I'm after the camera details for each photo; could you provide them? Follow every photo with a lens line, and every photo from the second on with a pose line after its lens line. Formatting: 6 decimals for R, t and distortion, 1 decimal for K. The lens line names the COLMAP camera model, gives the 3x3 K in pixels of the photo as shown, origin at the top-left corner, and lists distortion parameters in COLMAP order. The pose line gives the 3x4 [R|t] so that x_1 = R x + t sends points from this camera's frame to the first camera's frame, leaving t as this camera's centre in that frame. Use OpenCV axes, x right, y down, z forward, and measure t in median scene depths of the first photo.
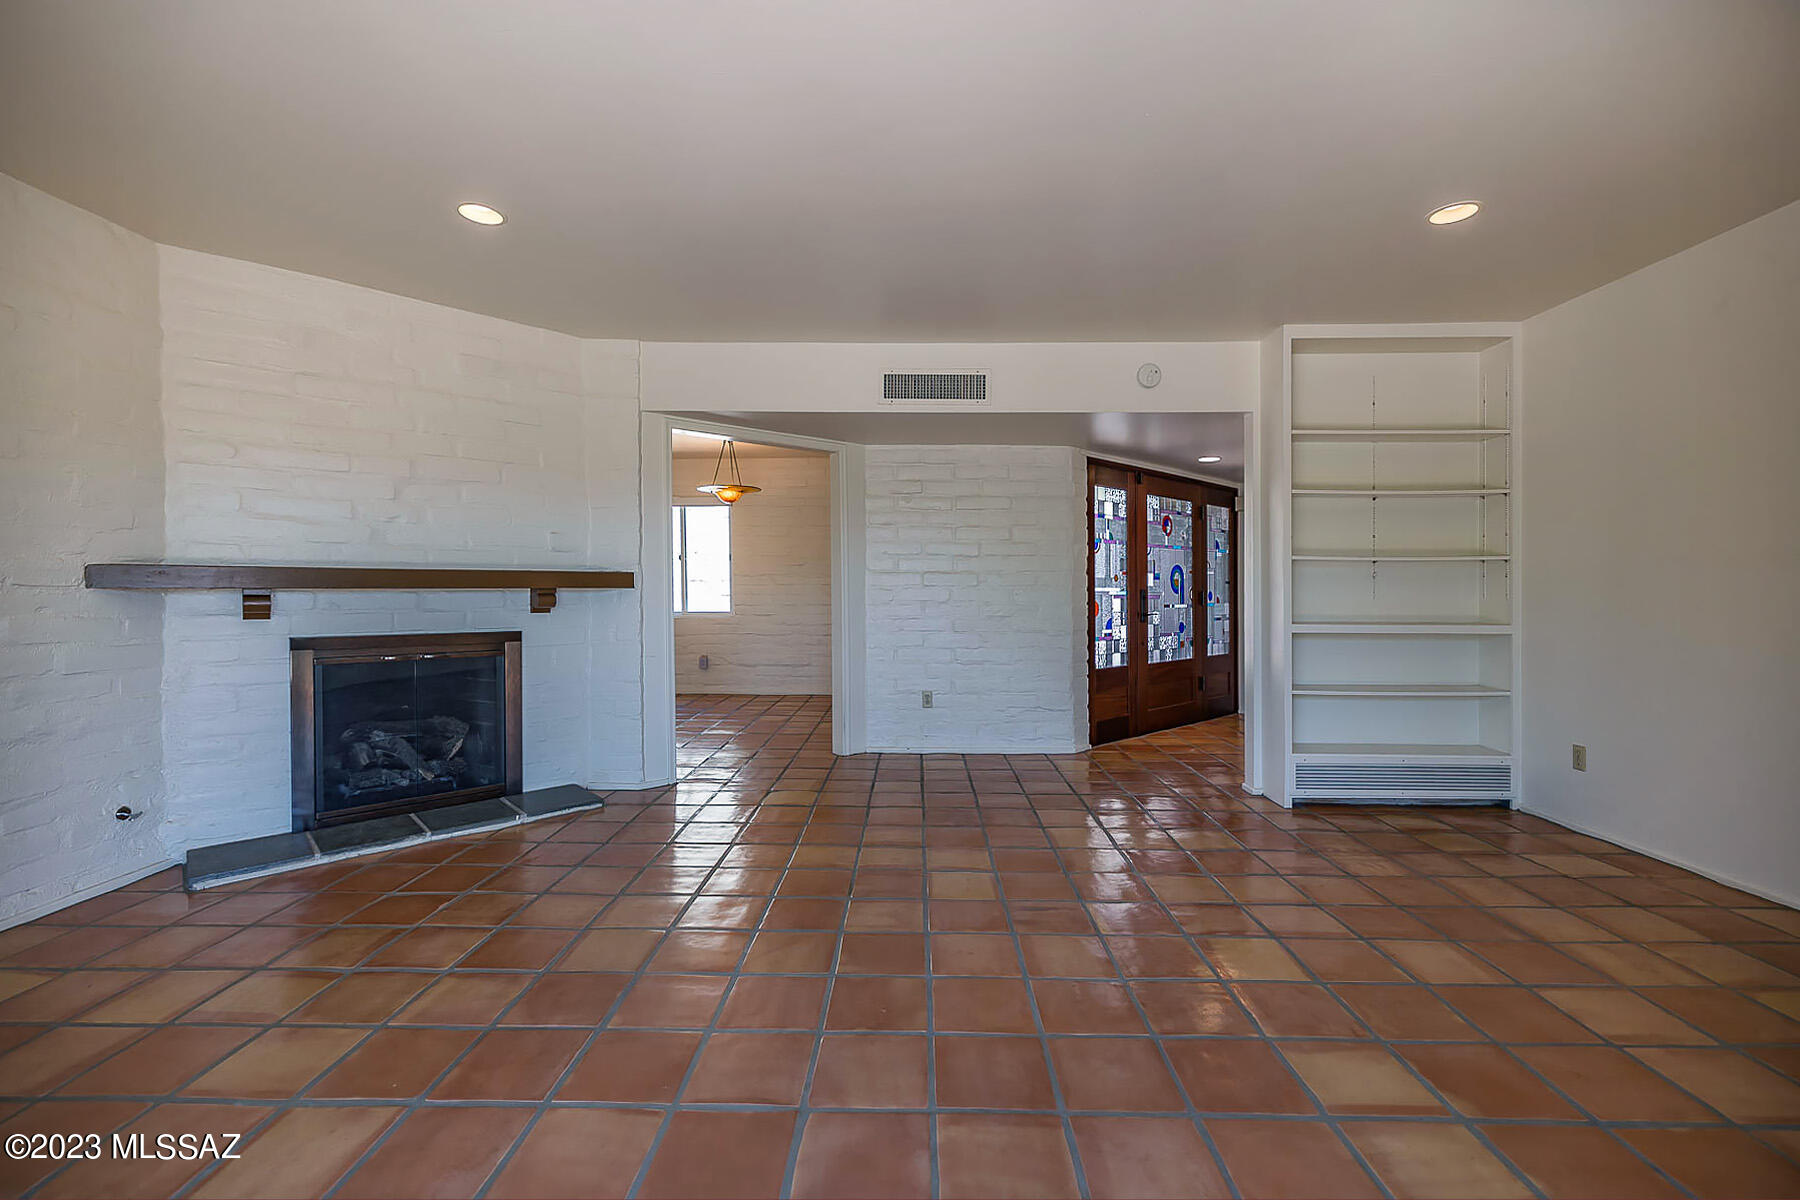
lens RADIAL K [[793.1, 0, 896.1], [0, 793.1, 587.1], [0, 0, 1]] dist [-0.001045, 0.000007]
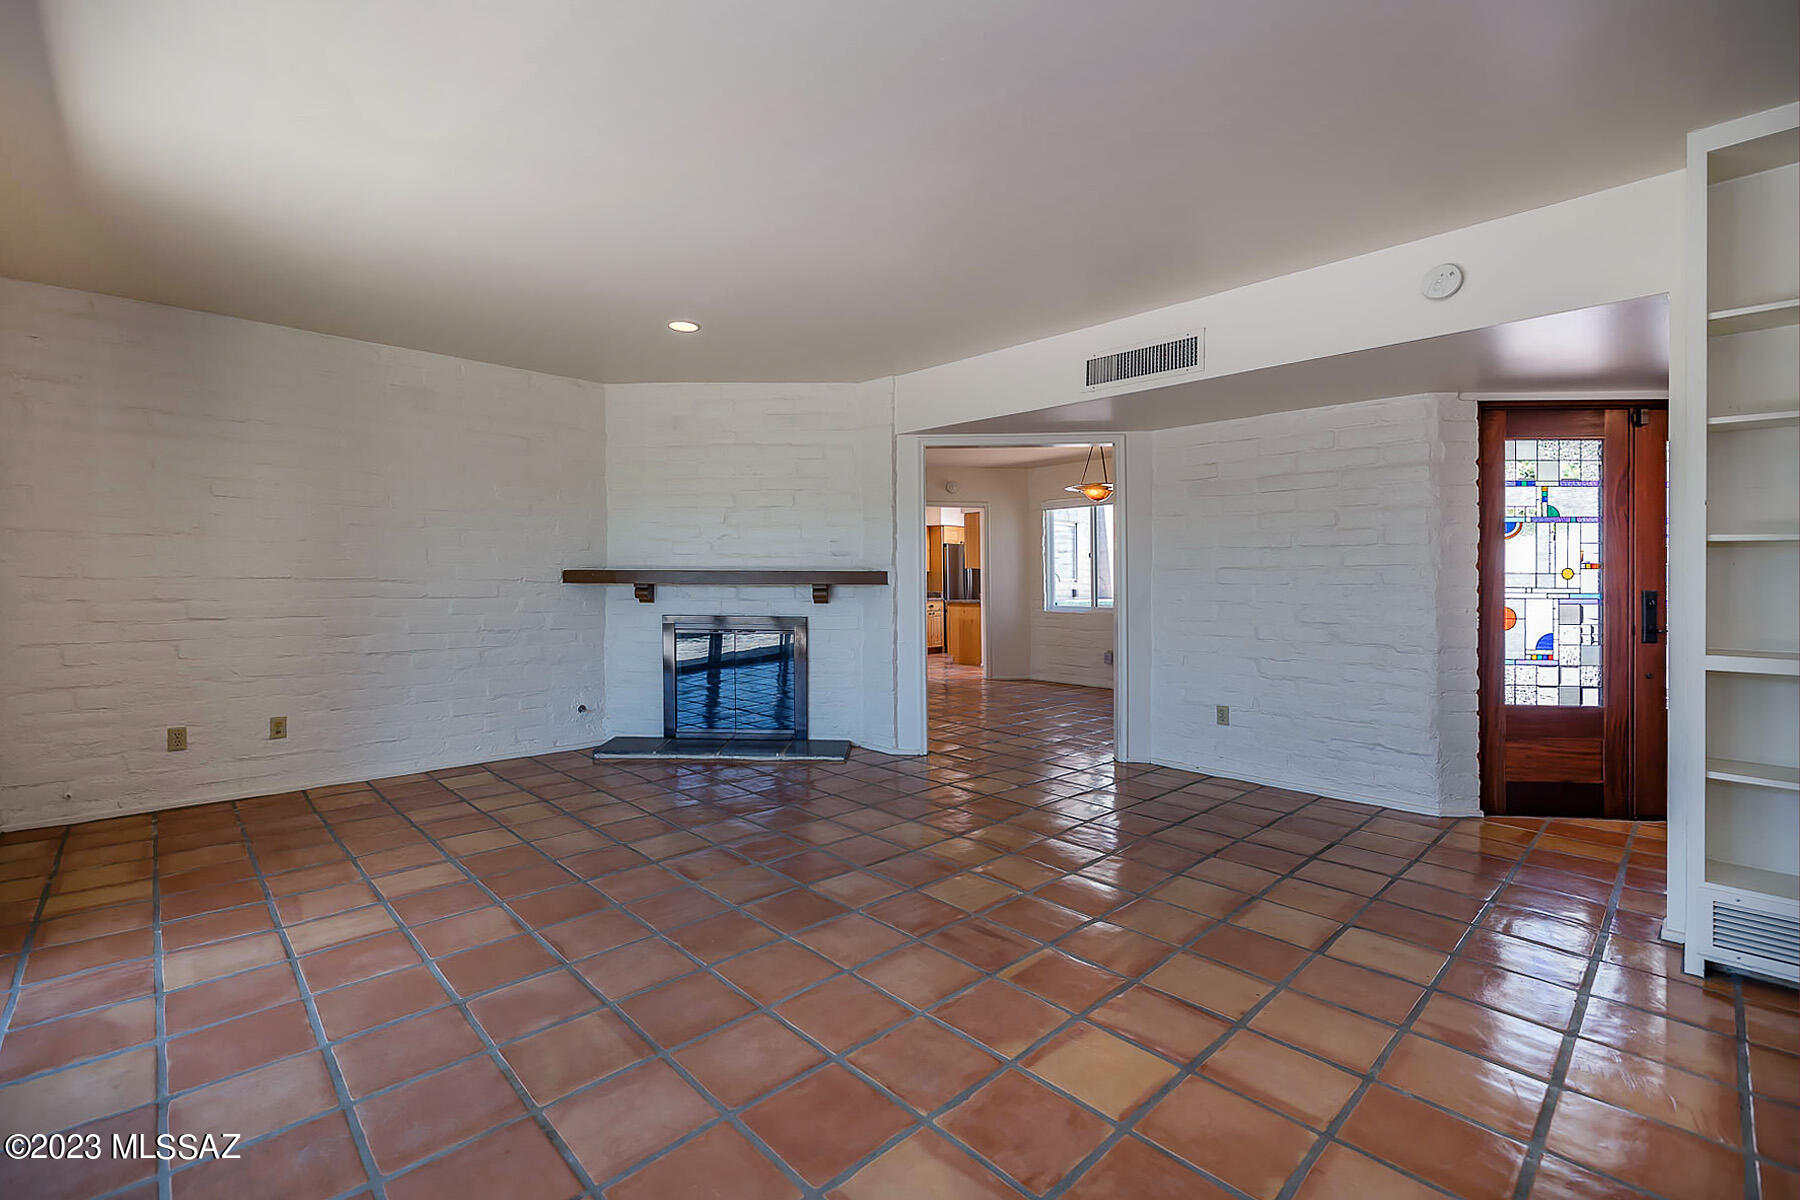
lens RADIAL K [[766.5, 0, 874.8], [0, 766.5, 582.2], [0, 0, 1]] dist [0.001190, 0.000556]
pose [[0.688911, 0.003918, -0.724835, 0.519955], [-0.003953, 0.999991, 0.001648, -0.004457], [0.724835, 0.001730, 0.688921, 0.200426]]
